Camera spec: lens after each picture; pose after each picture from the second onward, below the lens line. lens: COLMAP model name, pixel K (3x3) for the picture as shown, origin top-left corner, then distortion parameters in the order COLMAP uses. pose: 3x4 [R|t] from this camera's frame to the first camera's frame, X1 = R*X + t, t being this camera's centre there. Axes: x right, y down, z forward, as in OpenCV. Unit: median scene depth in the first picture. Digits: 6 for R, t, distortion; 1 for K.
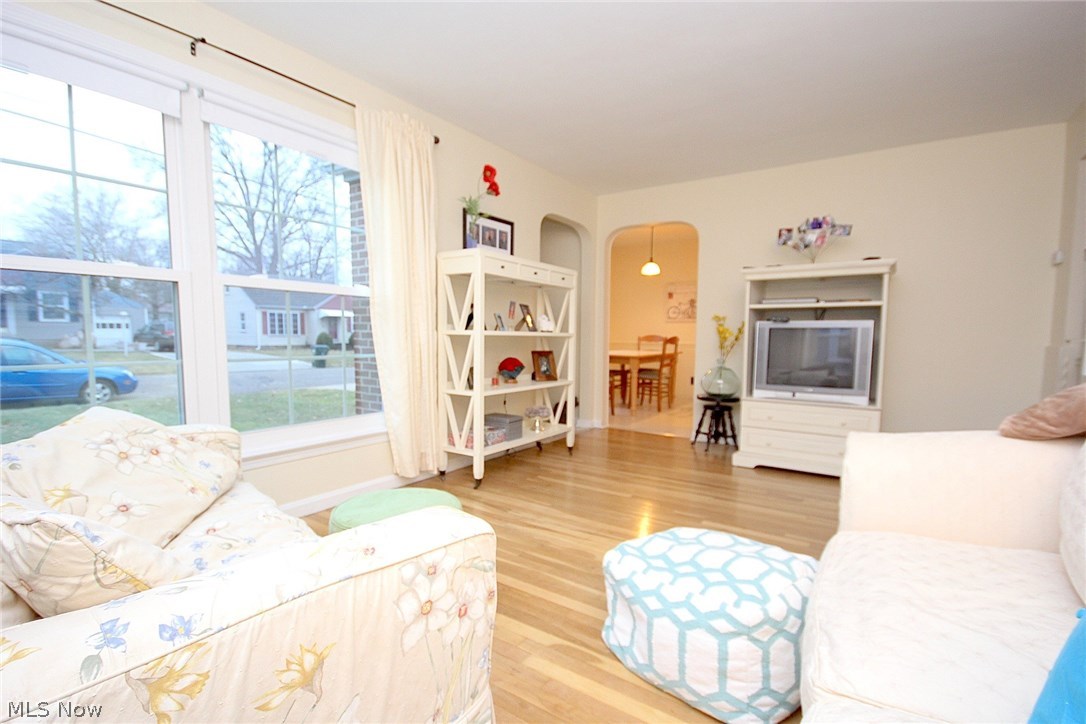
lens RADIAL K [[500.2, 0, 541.9], [0, 500.2, 368.4], [0, 0, 1]] dist [-0.013529, -0.000605]
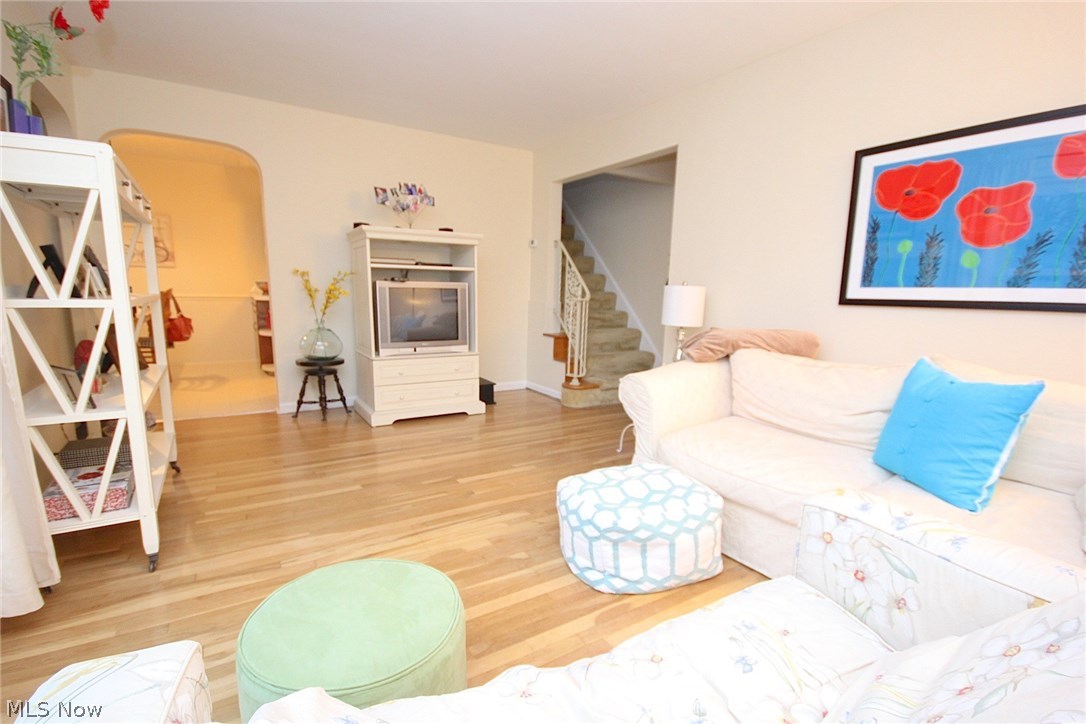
lens RADIAL K [[500.2, 0, 541.5], [0, 500.2, 369.7], [0, 0, 1]] dist [-0.013529, -0.000605]
pose [[0.397266, -0.147085, 0.905840, -0.374830], [0.039988, 0.988909, 0.143036, -0.048319], [-0.916832, -0.020601, 0.398742, 0.299167]]
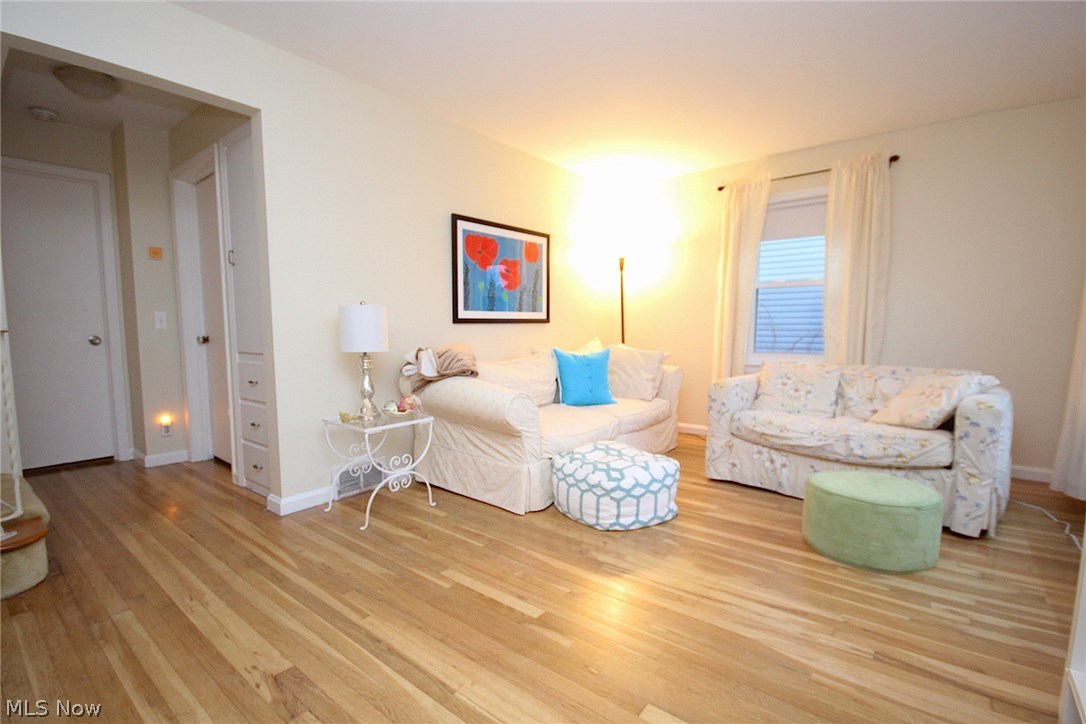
lens RADIAL K [[500.2, 0, 544.1], [0, 500.2, 363.9], [0, 0, 1]] dist [-0.013529, -0.000605]
pose [[-0.997365, -0.014432, 0.071097, 0.199978], [-0.004661, 0.990736, 0.135722, -0.074763], [-0.072397, 0.135033, -0.988193, 1.139205]]
